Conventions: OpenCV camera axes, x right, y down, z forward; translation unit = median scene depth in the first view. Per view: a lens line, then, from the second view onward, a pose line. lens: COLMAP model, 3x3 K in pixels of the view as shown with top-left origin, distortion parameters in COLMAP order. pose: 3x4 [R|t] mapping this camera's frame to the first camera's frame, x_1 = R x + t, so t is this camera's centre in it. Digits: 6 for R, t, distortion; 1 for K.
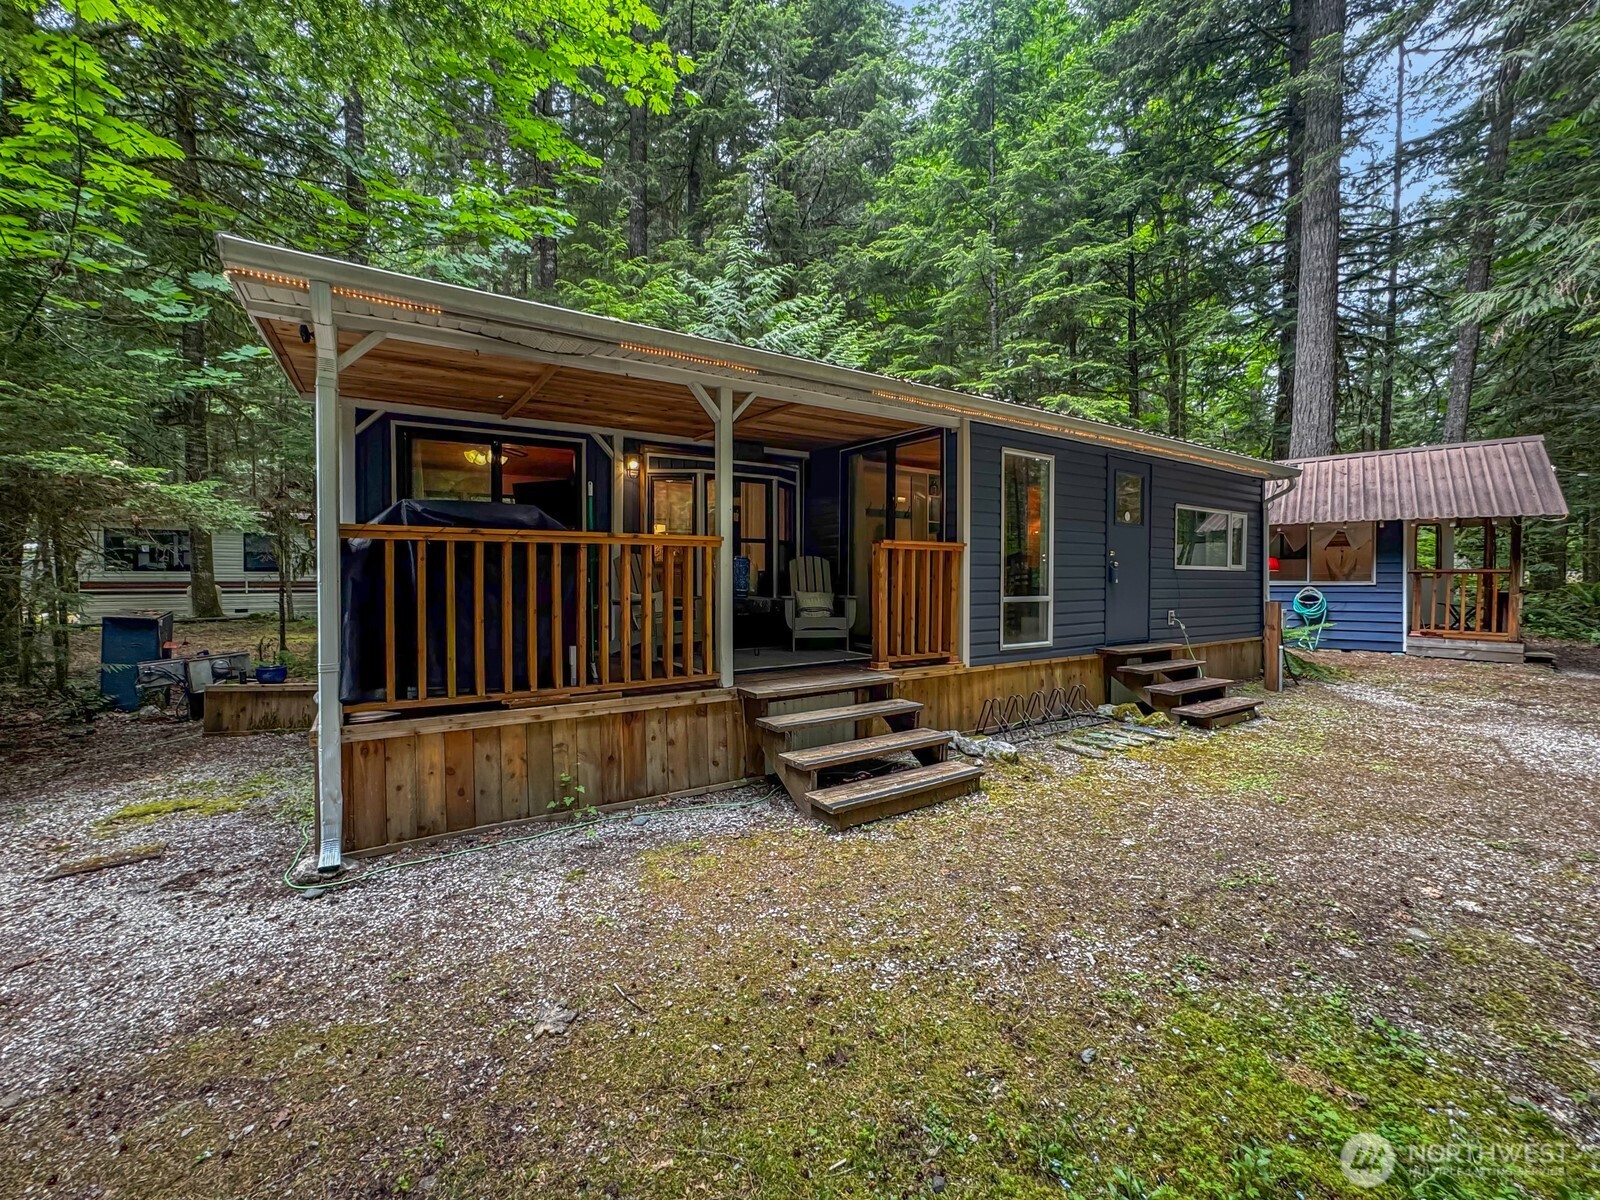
lens RADIAL K [[649.6, 0, 769.4], [0, 649.6, 578.4], [0, 0, 1]] dist [-0.033191, 0.013850]
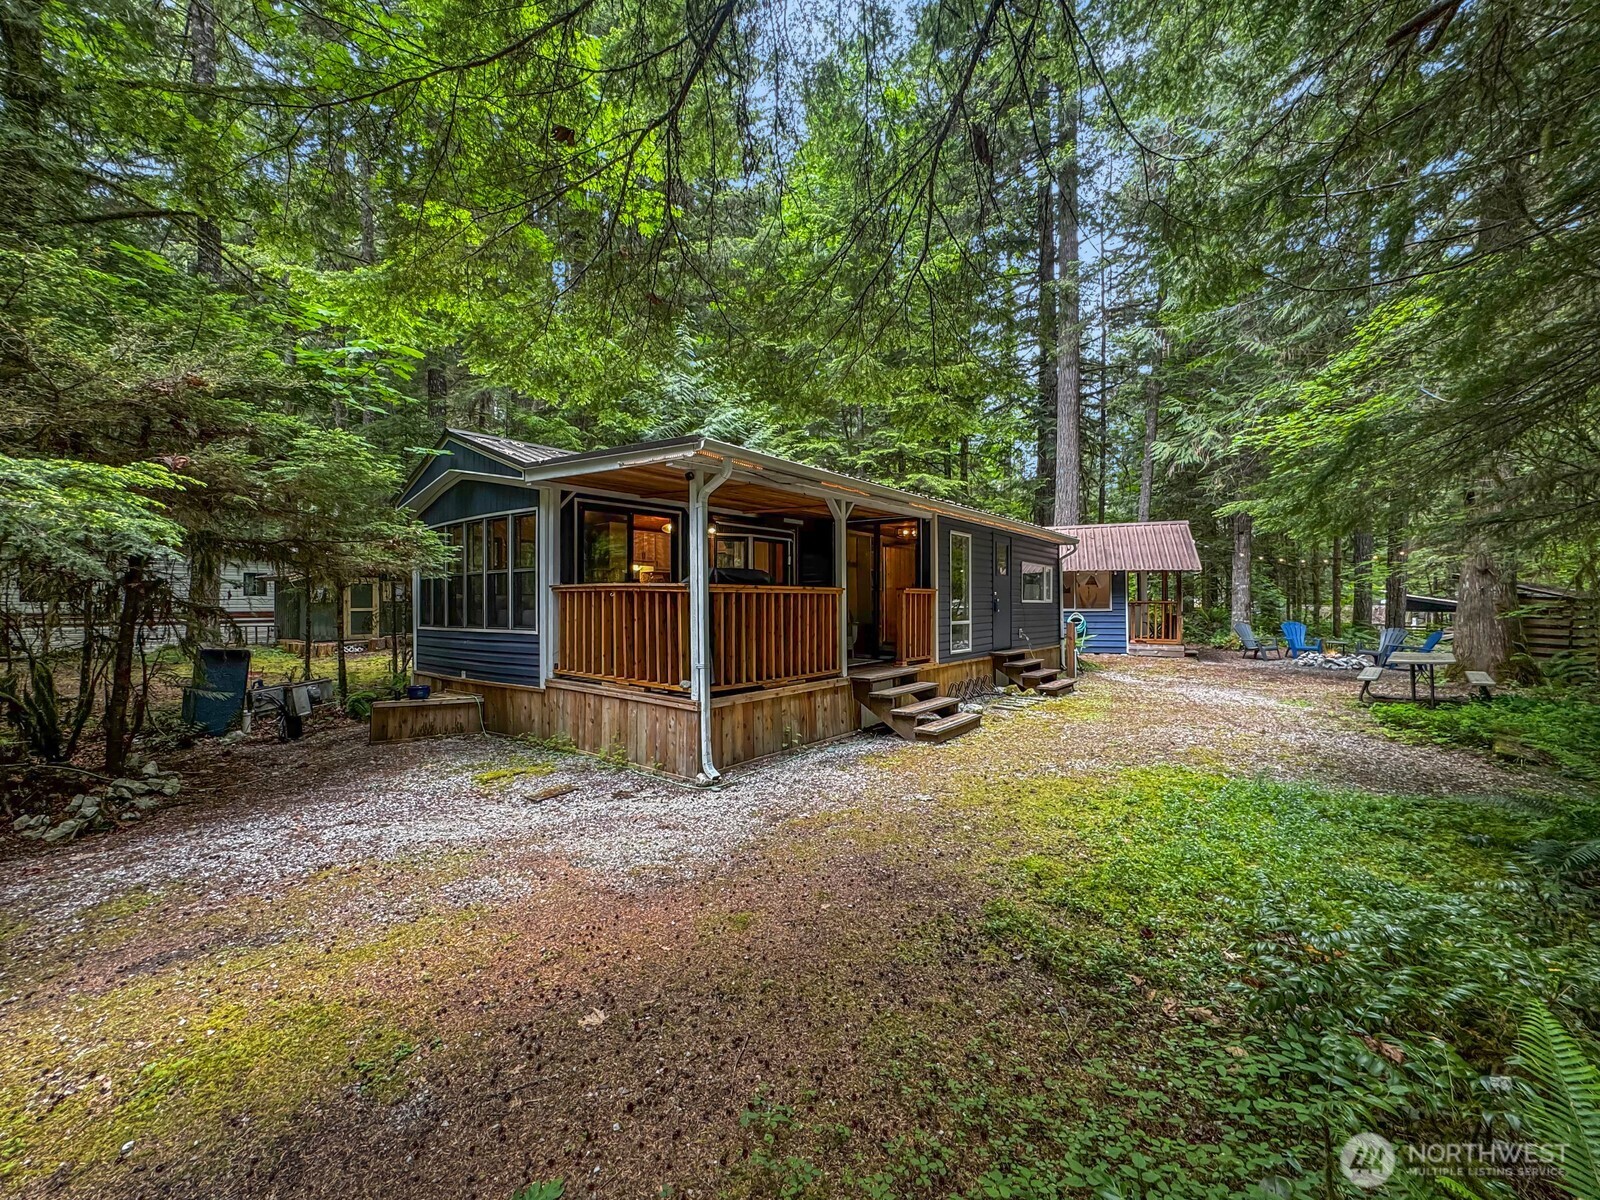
lens RADIAL K [[649.6, 0, 769.4], [0, 649.6, 578.4], [0, 0, 1]] dist [-0.033191, 0.013850]
pose [[0.950124, 0.009197, 0.311738, -0.562632], [0.003256, 0.999218, -0.039405, -0.015839], [-0.311856, 0.038454, 0.949351, -0.398167]]
